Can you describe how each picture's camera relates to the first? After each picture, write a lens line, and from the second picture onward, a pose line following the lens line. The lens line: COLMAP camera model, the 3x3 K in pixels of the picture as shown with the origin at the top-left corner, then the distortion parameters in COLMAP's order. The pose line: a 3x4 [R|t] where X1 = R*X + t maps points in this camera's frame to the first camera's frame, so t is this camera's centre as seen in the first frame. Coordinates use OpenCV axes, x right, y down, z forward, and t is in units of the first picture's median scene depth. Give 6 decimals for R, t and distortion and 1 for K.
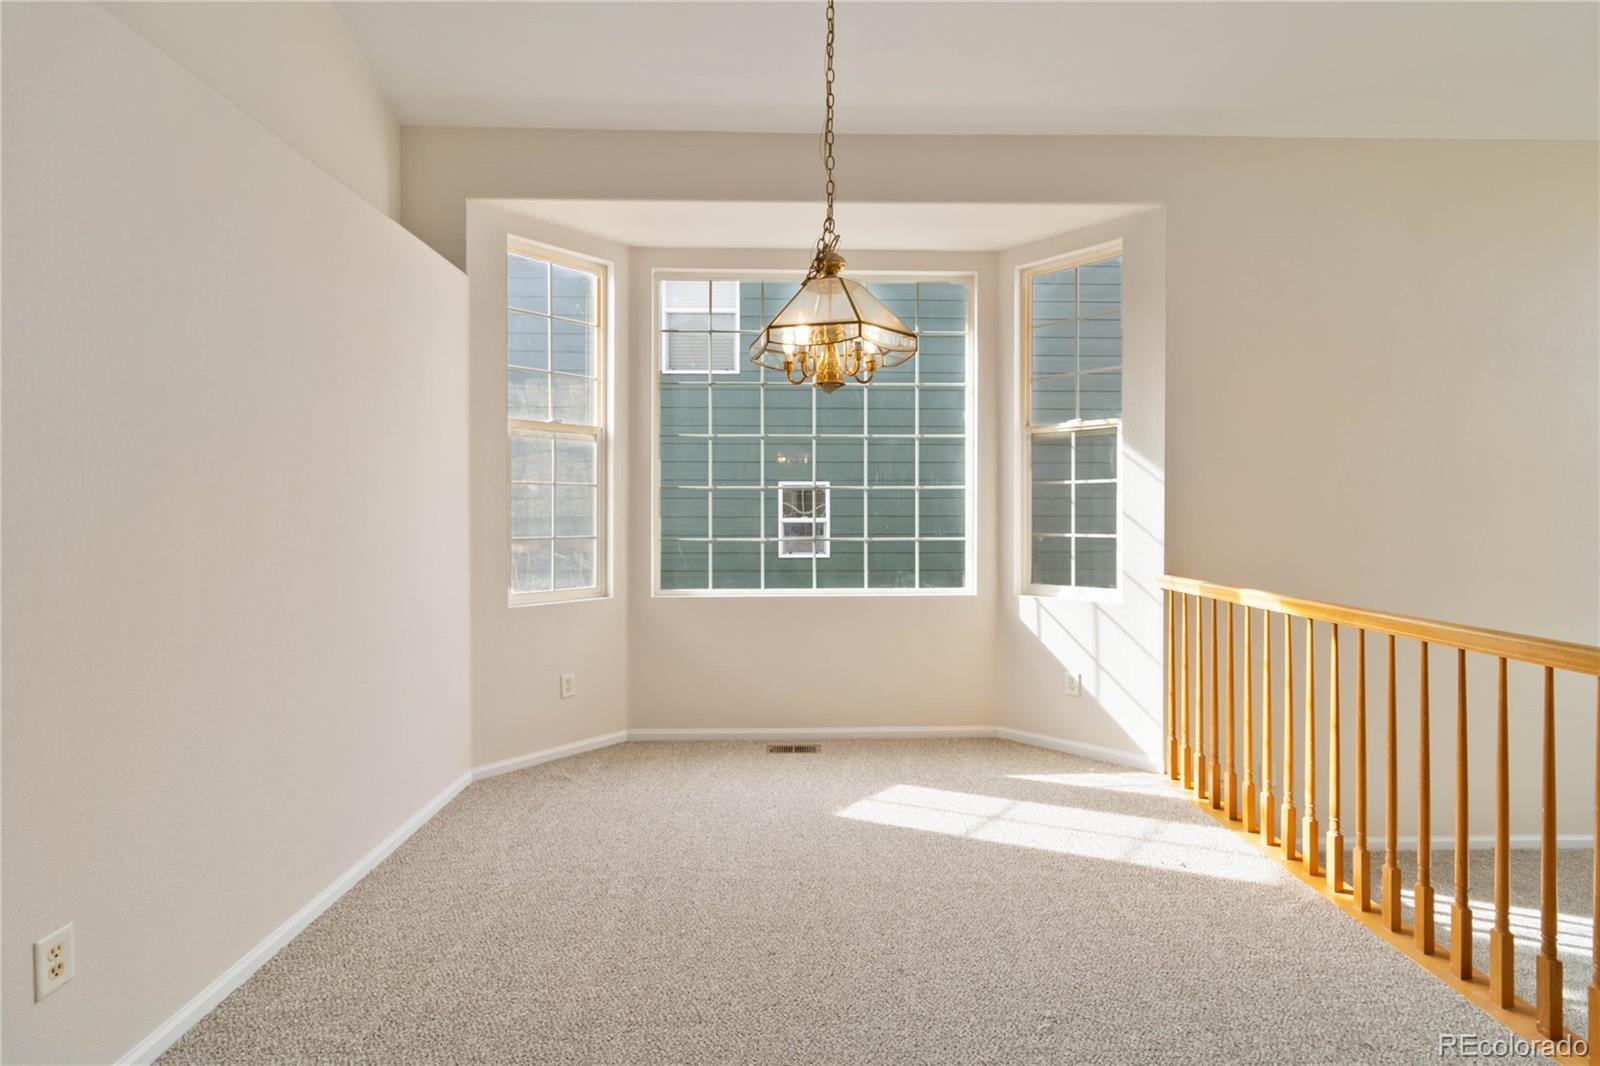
lens RADIAL K [[741.0, 0, 818.6], [0, 741.0, 516.6], [0, 0, 1]] dist [-0.001619, -0.000254]
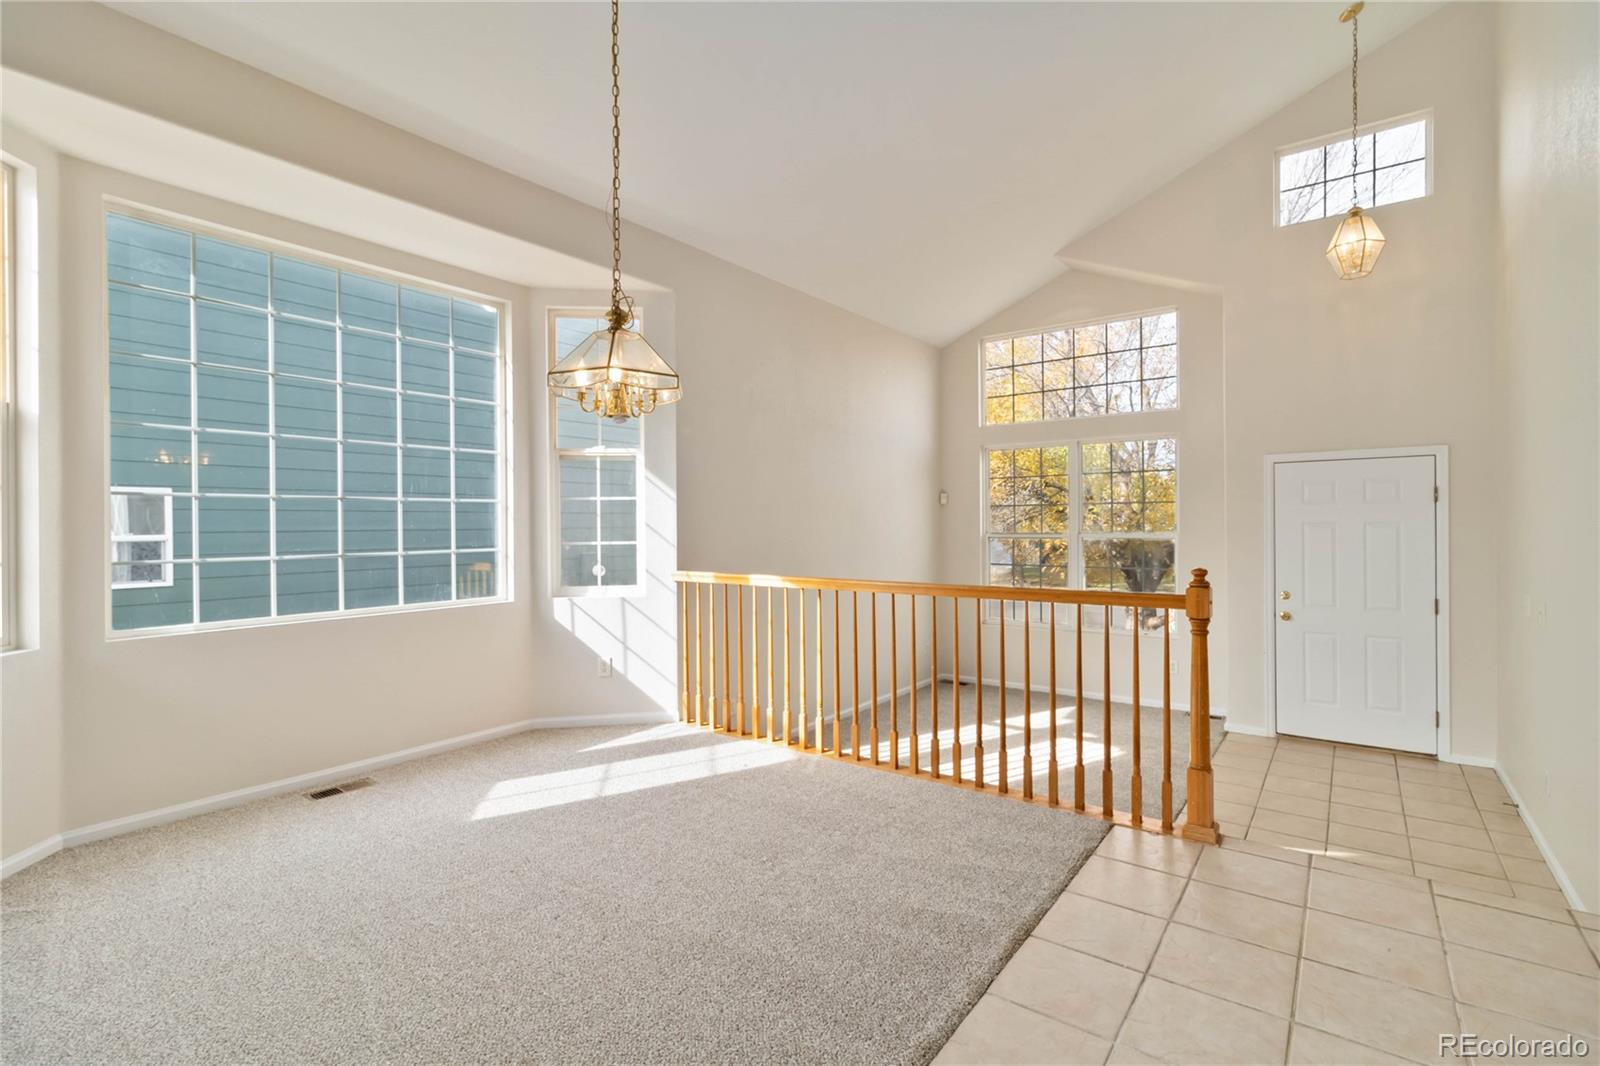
lens RADIAL K [[728.8, 0, 805.0], [0, 728.8, 525.8], [0, 0, 1]] dist [-0.001973, 0.000074]
pose [[0.625073, -0.006266, 0.780541, -0.398396], [0.011399, 0.999934, -0.001102, 0.002445], [-0.780483, 0.009586, 0.625104, 0.007769]]
